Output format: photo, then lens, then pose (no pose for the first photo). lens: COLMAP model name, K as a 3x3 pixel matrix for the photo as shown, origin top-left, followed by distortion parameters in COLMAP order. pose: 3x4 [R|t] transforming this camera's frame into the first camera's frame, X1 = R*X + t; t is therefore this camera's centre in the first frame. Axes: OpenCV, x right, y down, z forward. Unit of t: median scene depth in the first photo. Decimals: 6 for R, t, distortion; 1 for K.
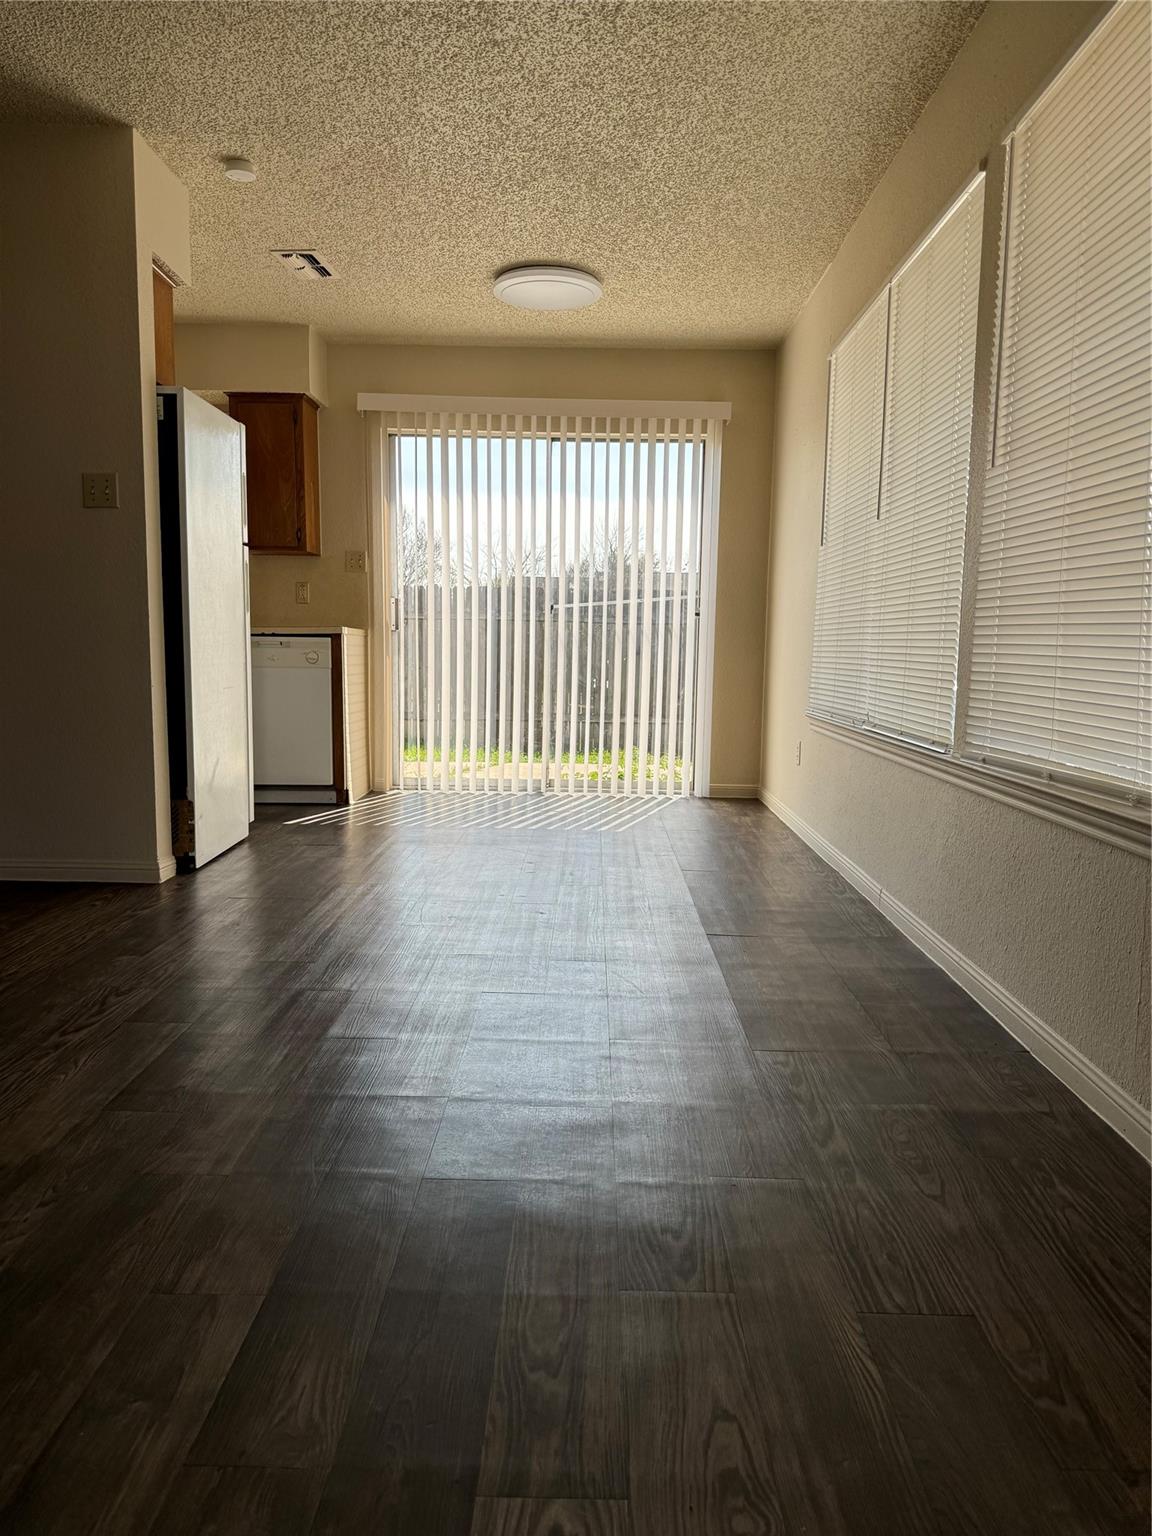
lens RADIAL K [[1081.8, 0, 571.7], [0, 1081.8, 766.5], [0, 0, 1]] dist [0.062944, -0.082405]
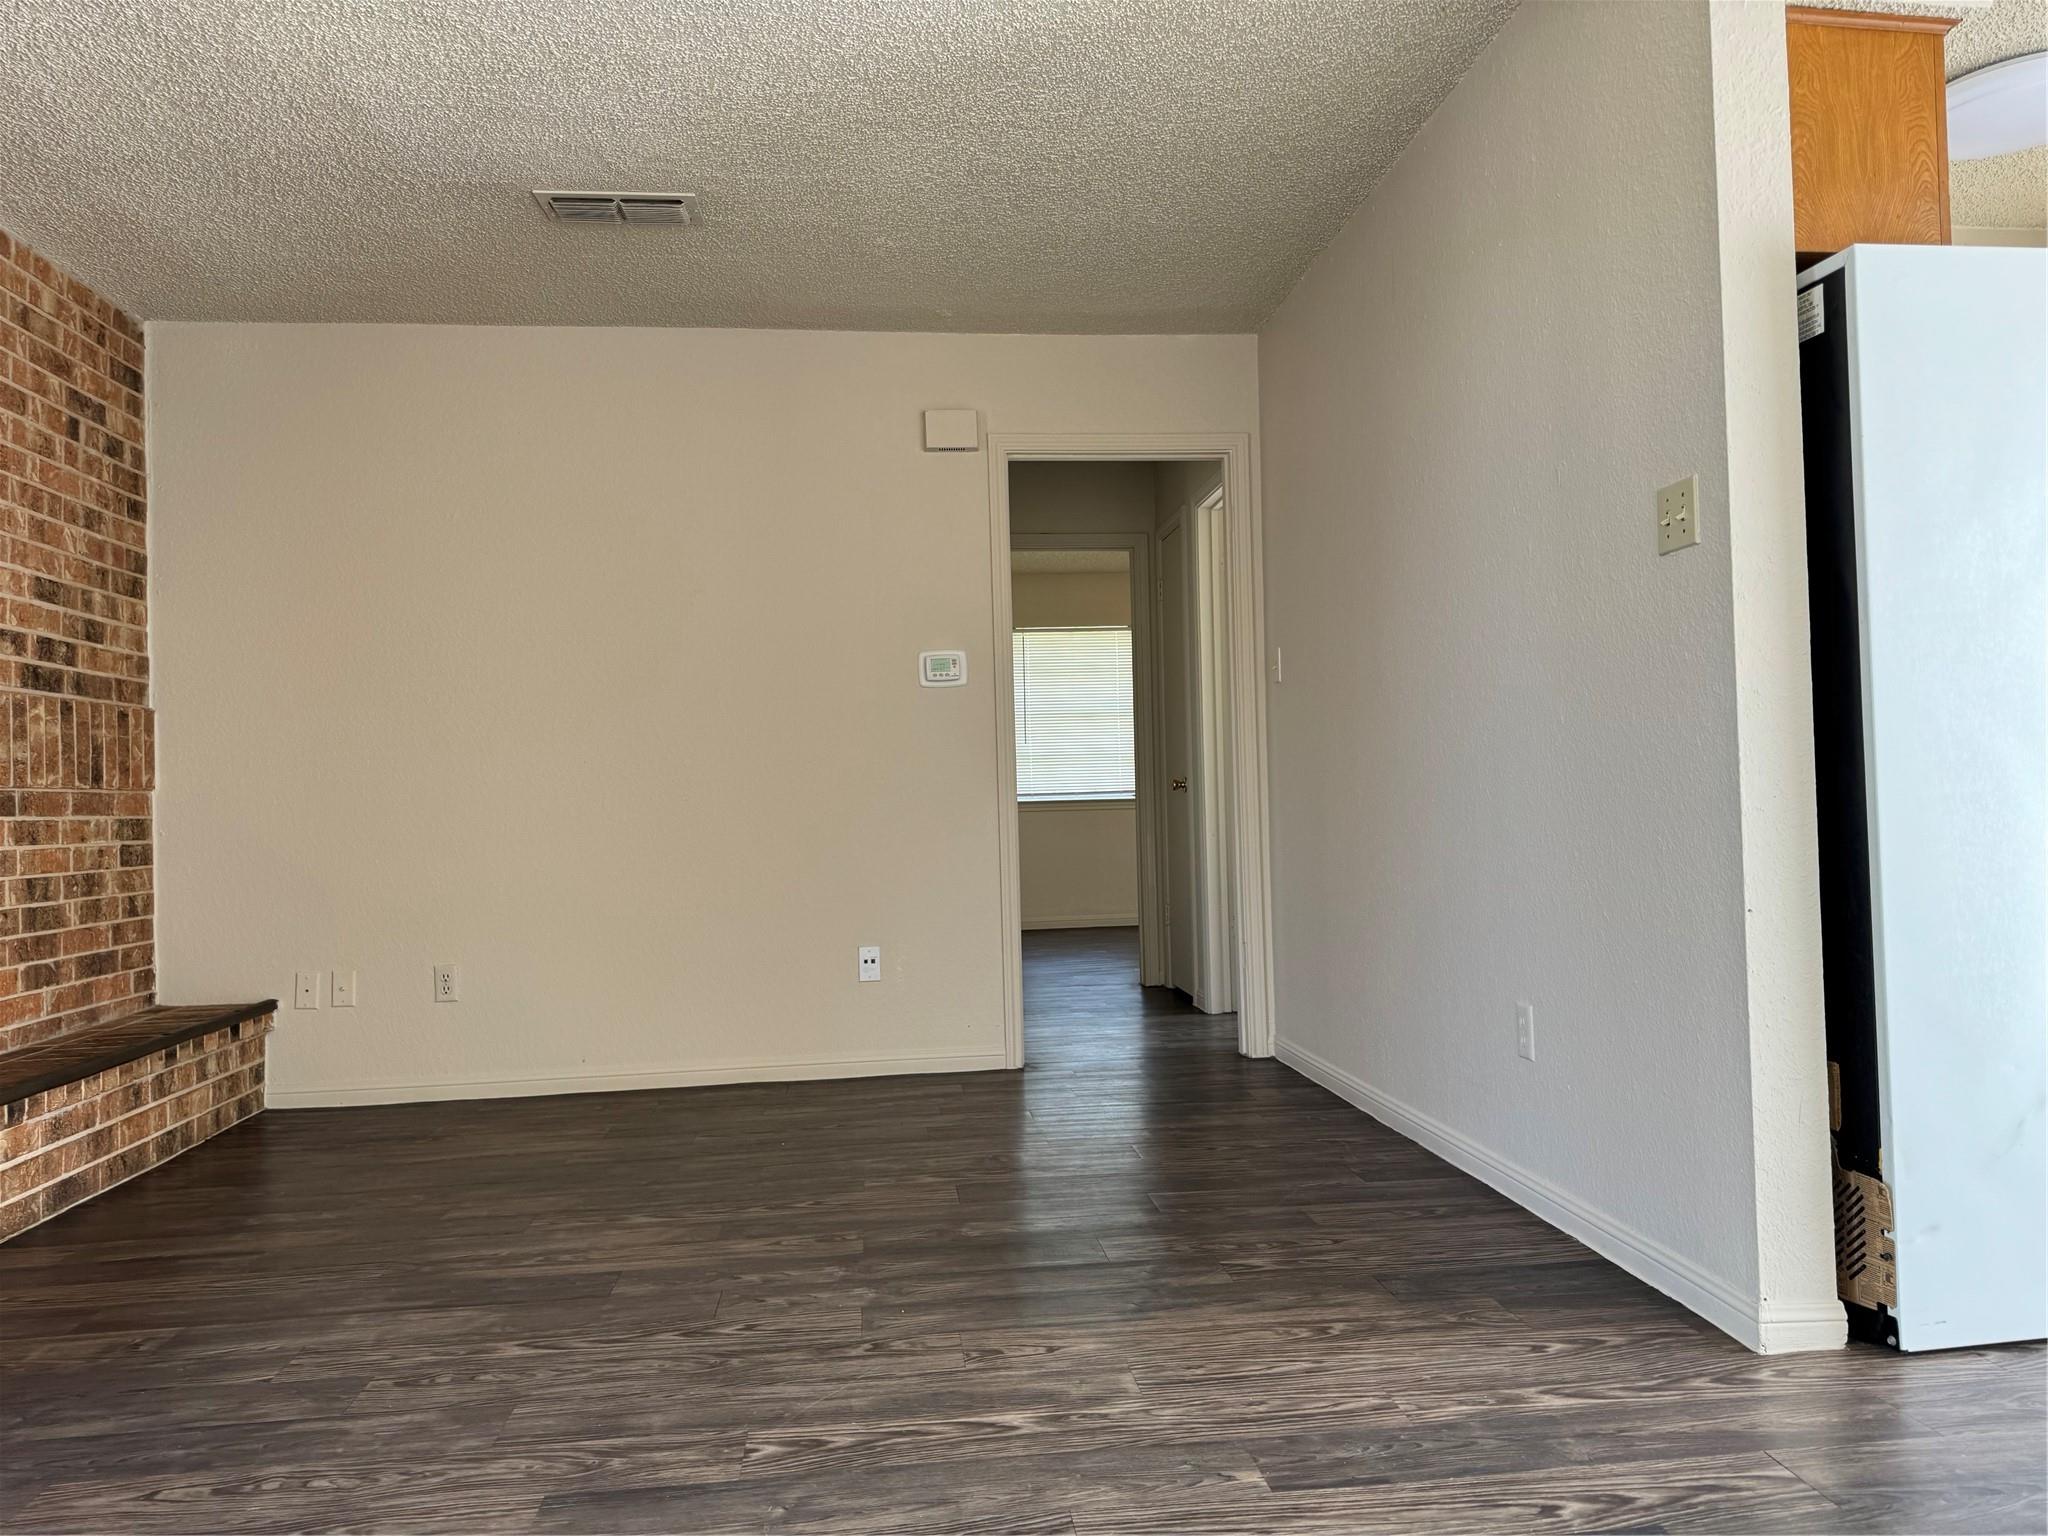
lens RADIAL K [[1442.4, 0, 1062.5], [0, 1442.4, 777.5], [0, 0, 1]] dist [0.062944, -0.082405]
pose [[0.143062, -0.037137, -0.989017, 0.214867], [-0.083432, 0.995286, -0.049441, -0.088494], [0.986191, 0.089589, 0.139290, 0.740872]]
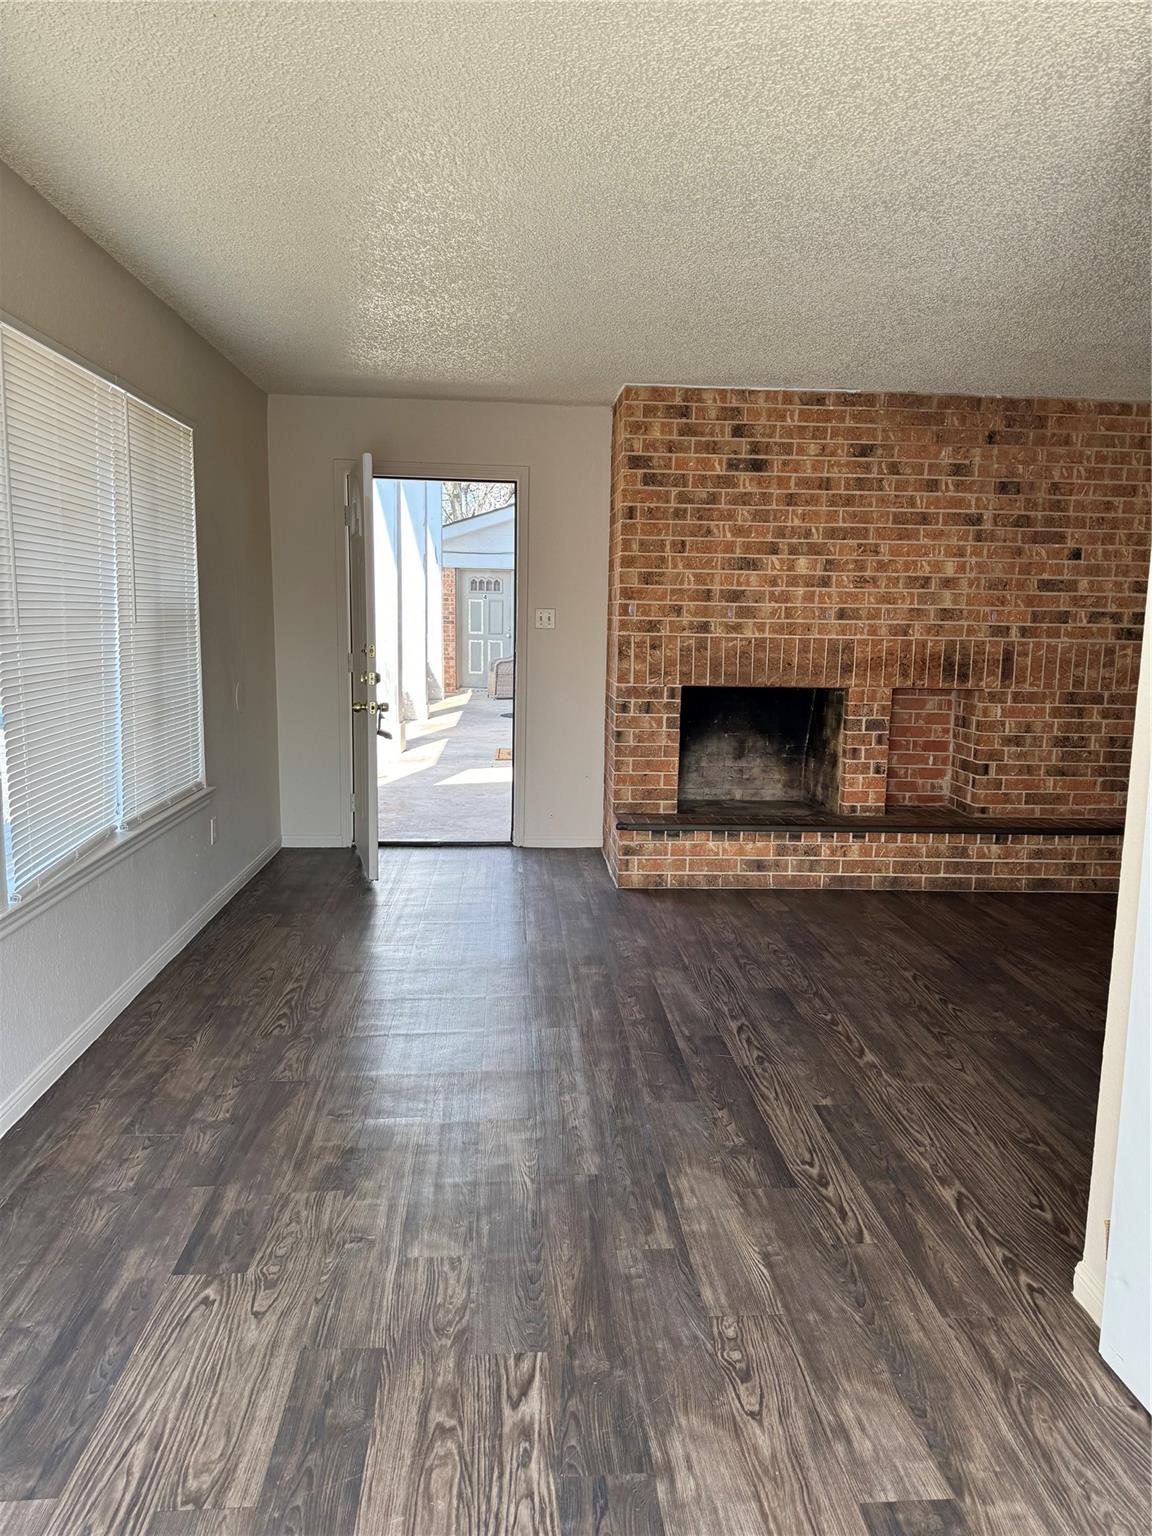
lens RADIAL K [[1081.8, 0, 568.9], [0, 1081.8, 773.1], [0, 0, 1]] dist [0.062944, -0.082405]
pose [[-0.996066, -0.025744, -0.084791, -0.061275], [-0.046913, 0.964973, 0.258121, -0.362697], [0.075176, 0.261083, -0.962385, 1.773873]]
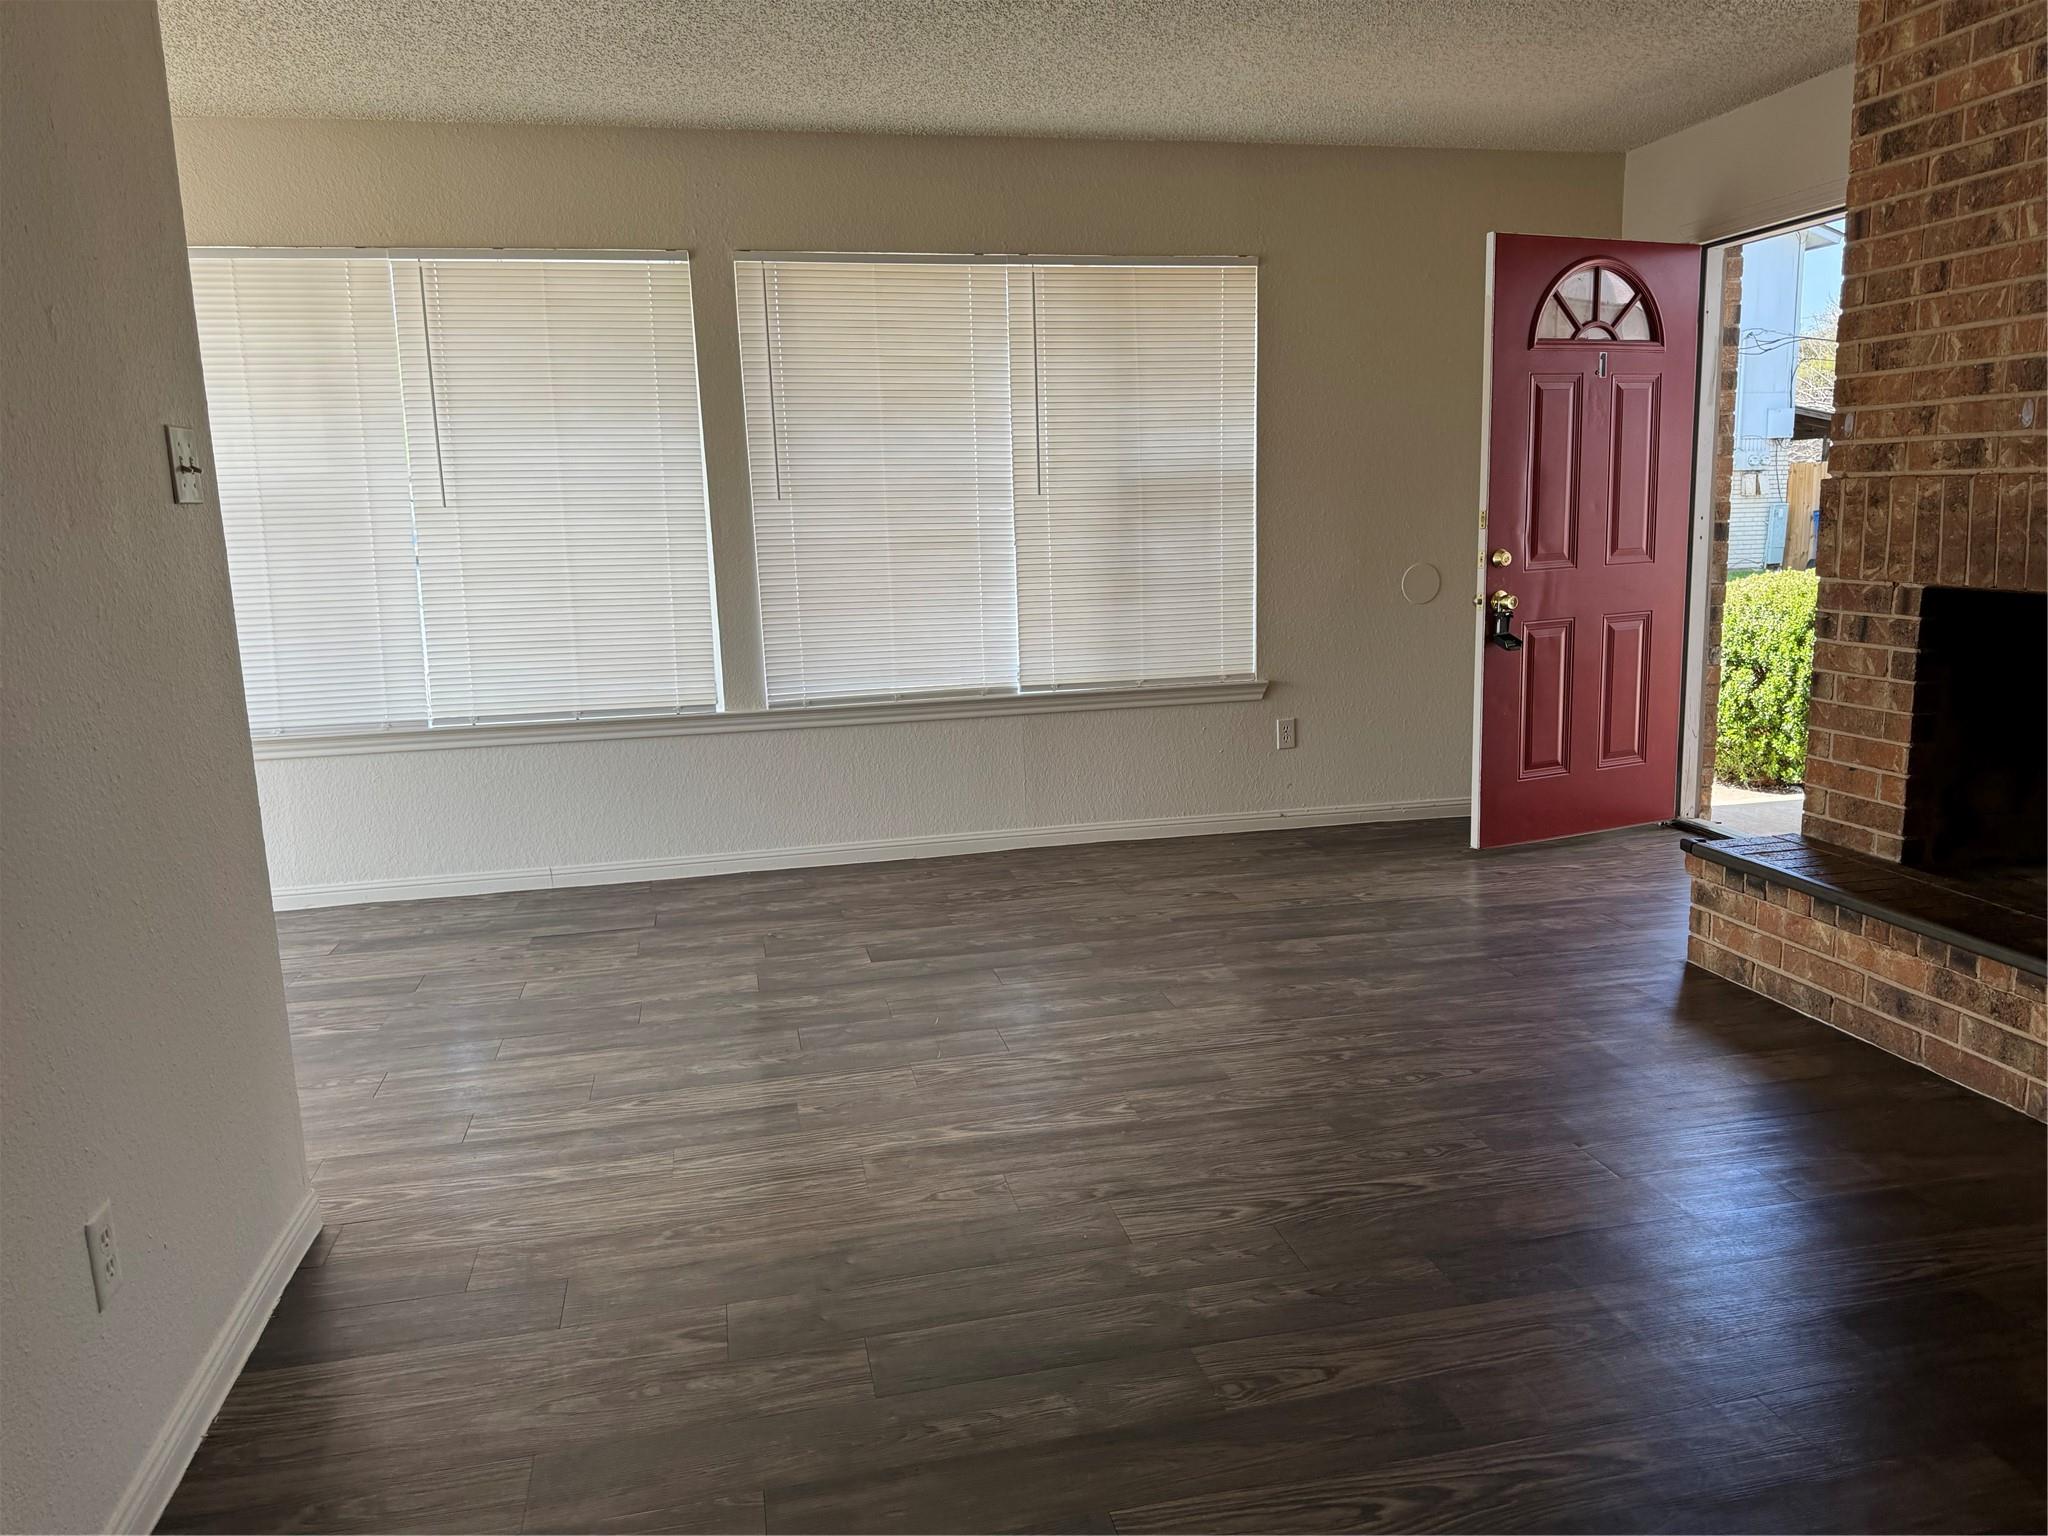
lens RADIAL K [[1442.4, 0, 1057.3], [0, 1442.4, 788.2], [0, 0, 1]] dist [0.062944, -0.082405]
pose [[-0.237529, -0.200353, 0.950494, -1.302188], [0.134419, 0.962305, 0.236434, -0.252437], [-0.962035, 0.183925, -0.201644, 0.921404]]
